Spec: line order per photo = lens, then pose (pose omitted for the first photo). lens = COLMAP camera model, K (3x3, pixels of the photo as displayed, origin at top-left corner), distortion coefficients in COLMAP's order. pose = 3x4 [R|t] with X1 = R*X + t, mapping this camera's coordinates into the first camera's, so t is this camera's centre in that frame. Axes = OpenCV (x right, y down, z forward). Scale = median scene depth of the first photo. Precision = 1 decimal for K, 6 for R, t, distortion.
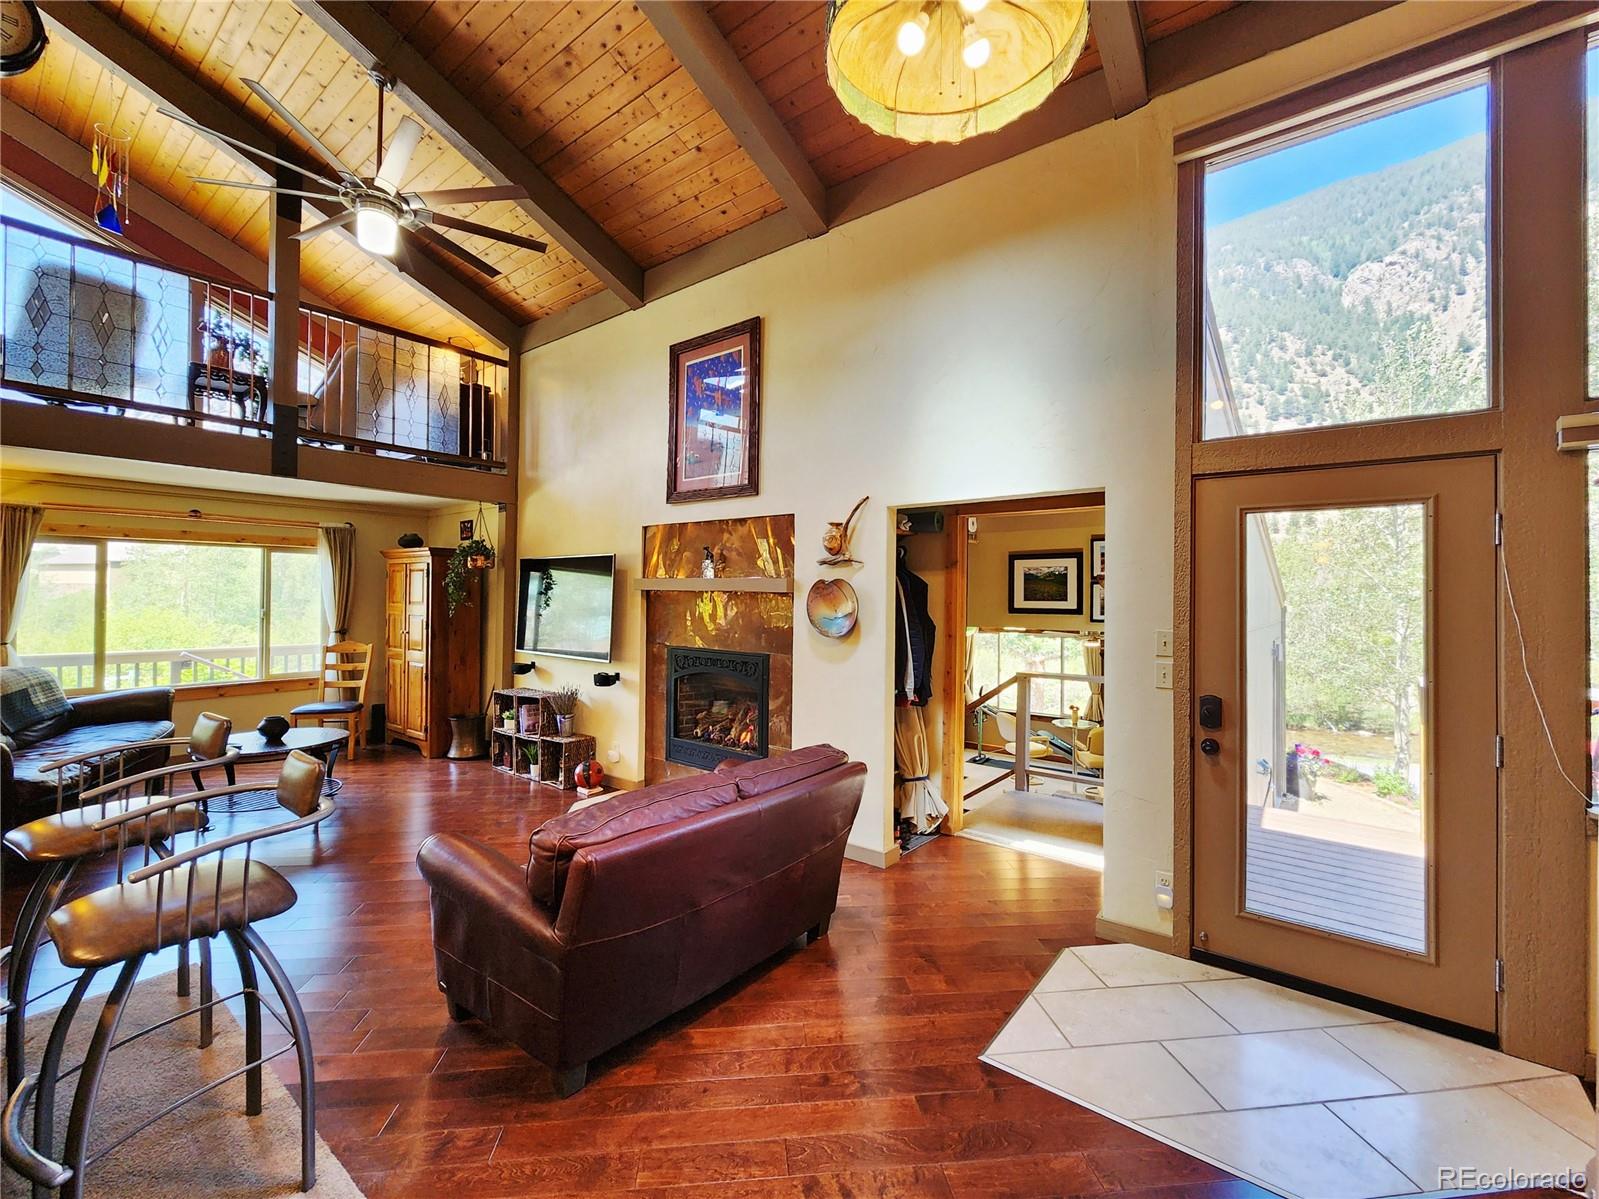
lens RADIAL K [[678.4, 0, 799.8], [0, 678.4, 587.8], [0, 0, 1]] dist [0.000971, -0.001237]
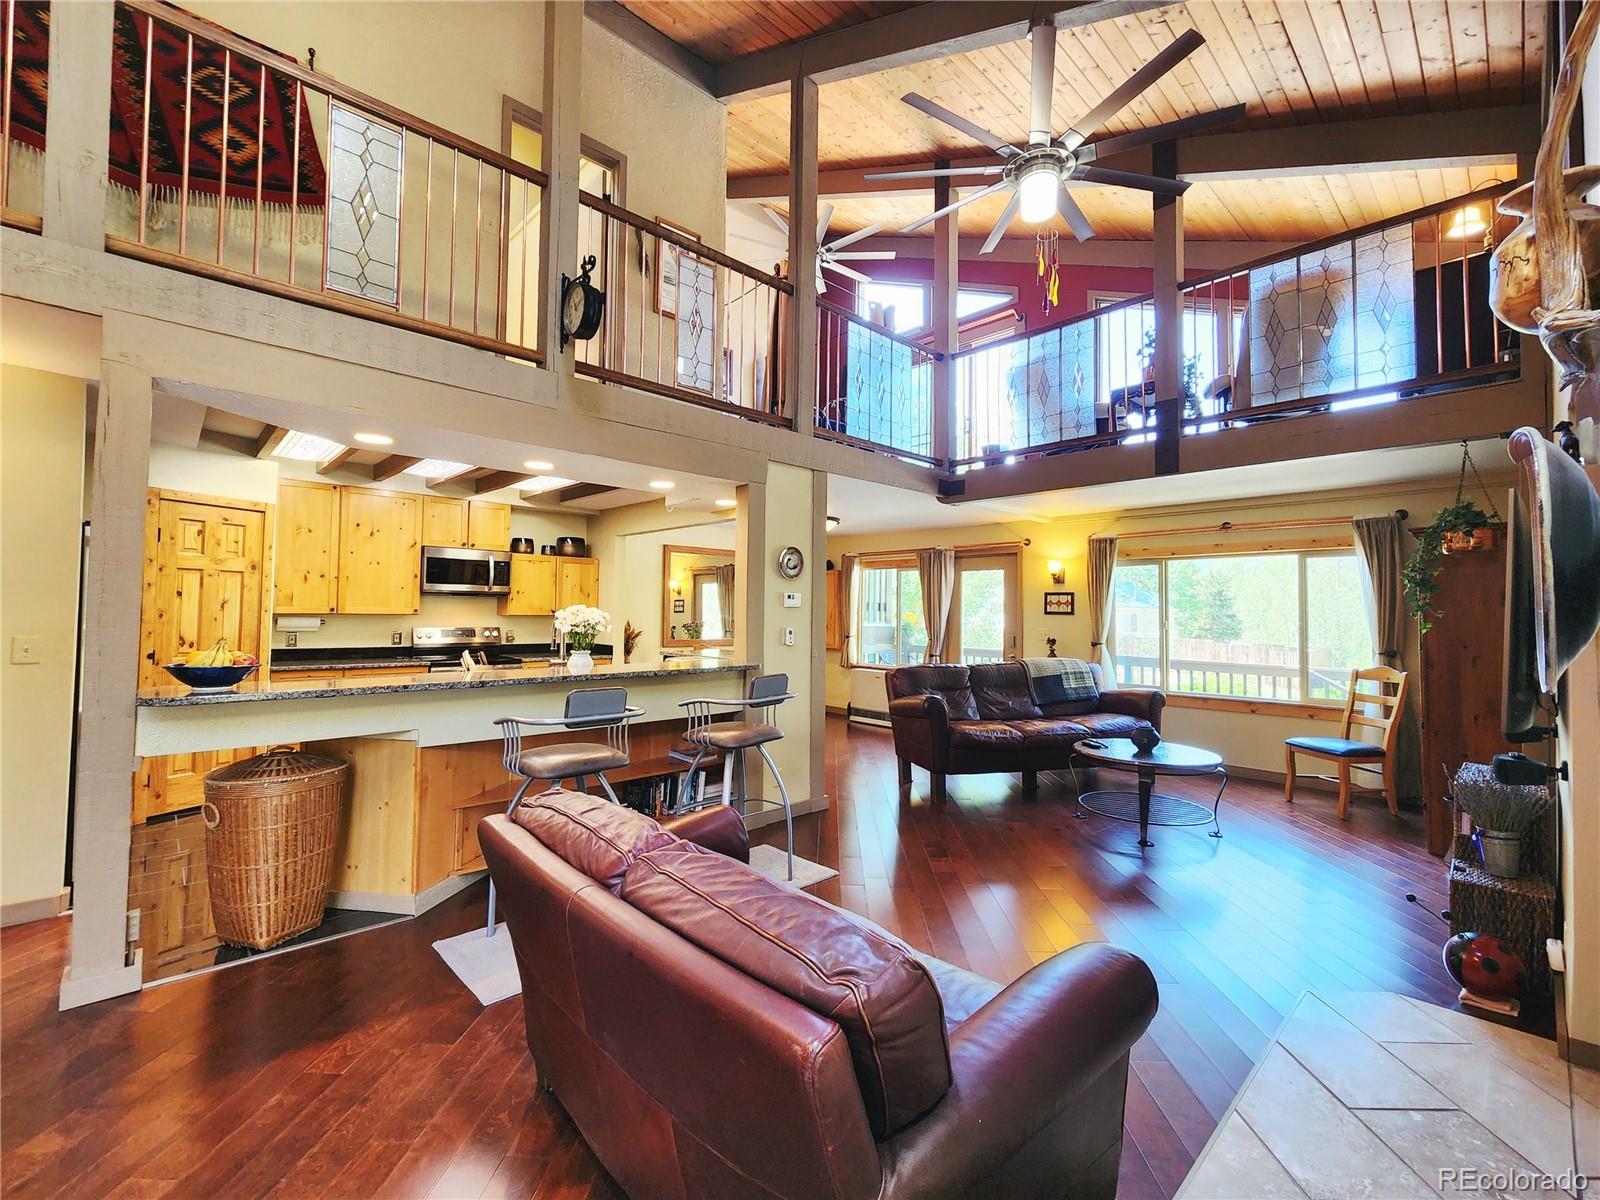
lens RADIAL K [[691.3, 0, 801.1], [0, 691.3, 587.4], [0, 0, 1]] dist [-0.001927, -0.000459]
pose [[-0.148889, -0.047766, -0.987700, 0.254150], [-0.003049, 0.998850, -0.047846, 0.039287], [0.988849, -0.004112, -0.148864, 0.631923]]
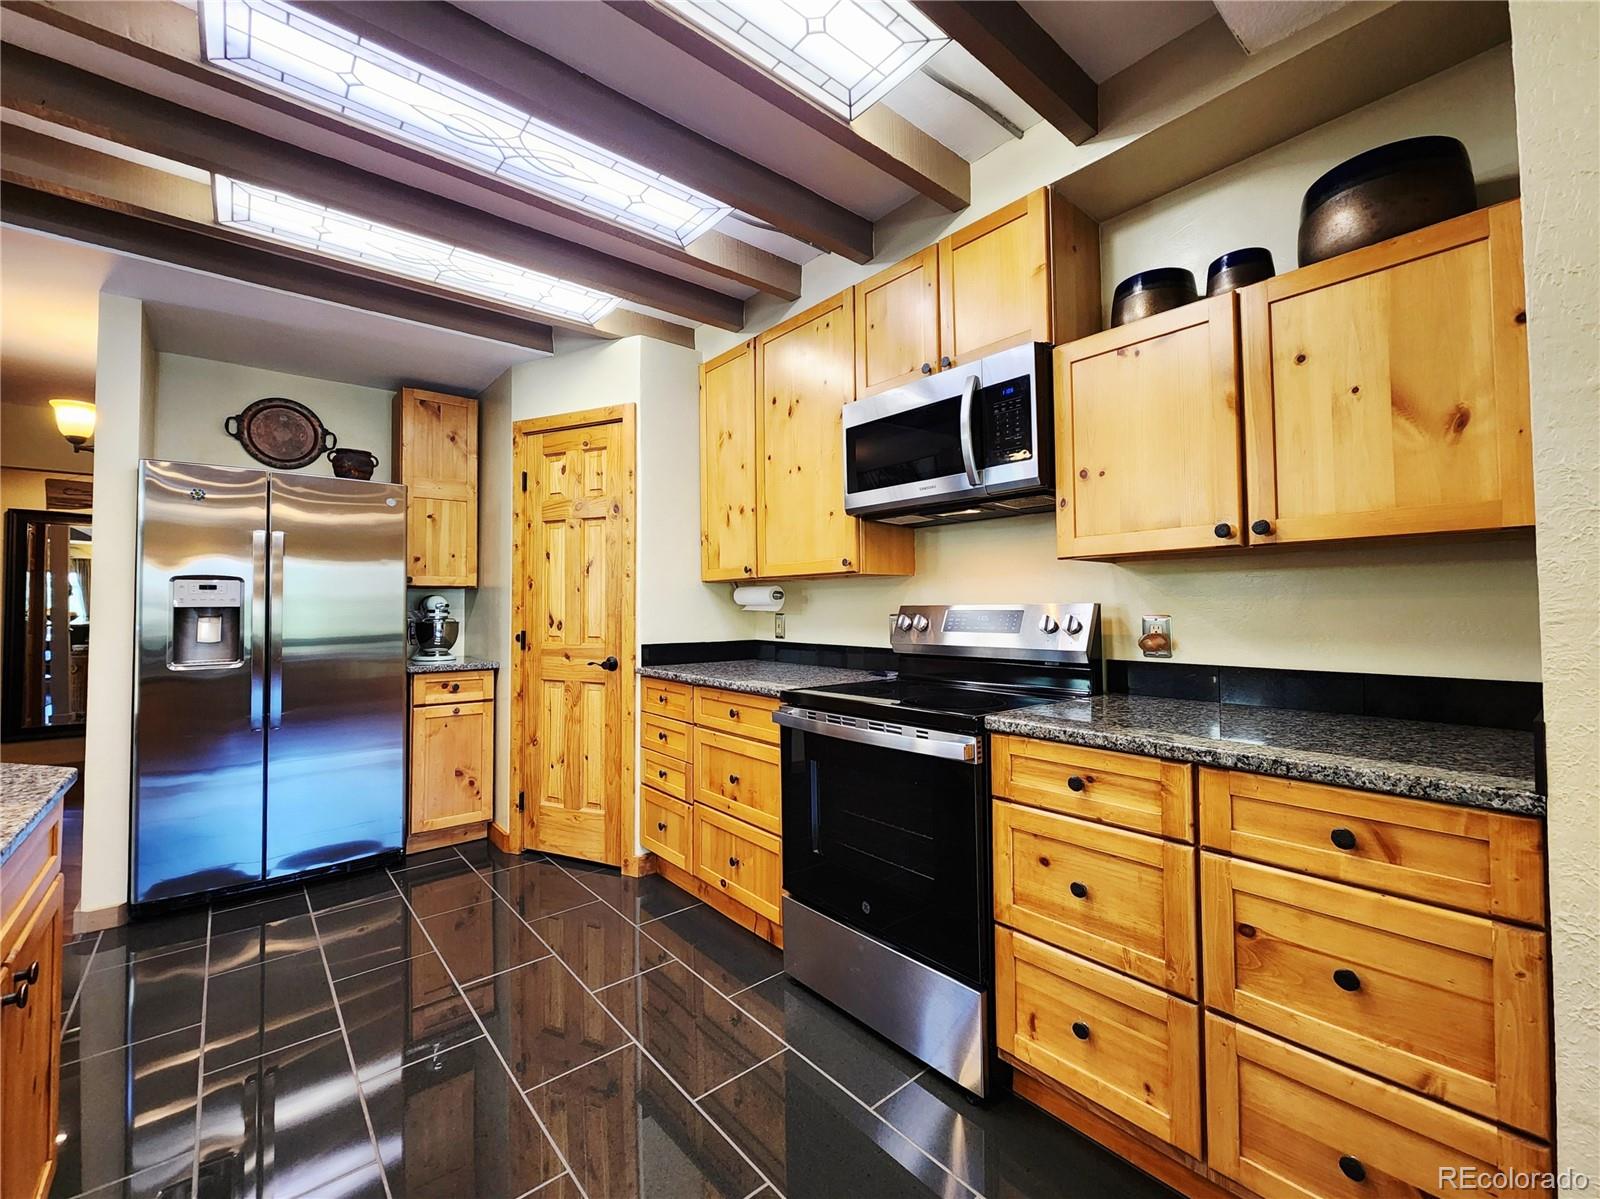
lens RADIAL K [[661.1, 0, 801.1], [0, 661.1, 590.2], [0, 0, 1]] dist [0.000797, 0.000226]
pose [[-0.981682, -0.000903, 0.190524, -0.906504], [-0.008439, 0.999214, -0.038743, 0.063303], [-0.190339, -0.039642, -0.980918, 0.265049]]
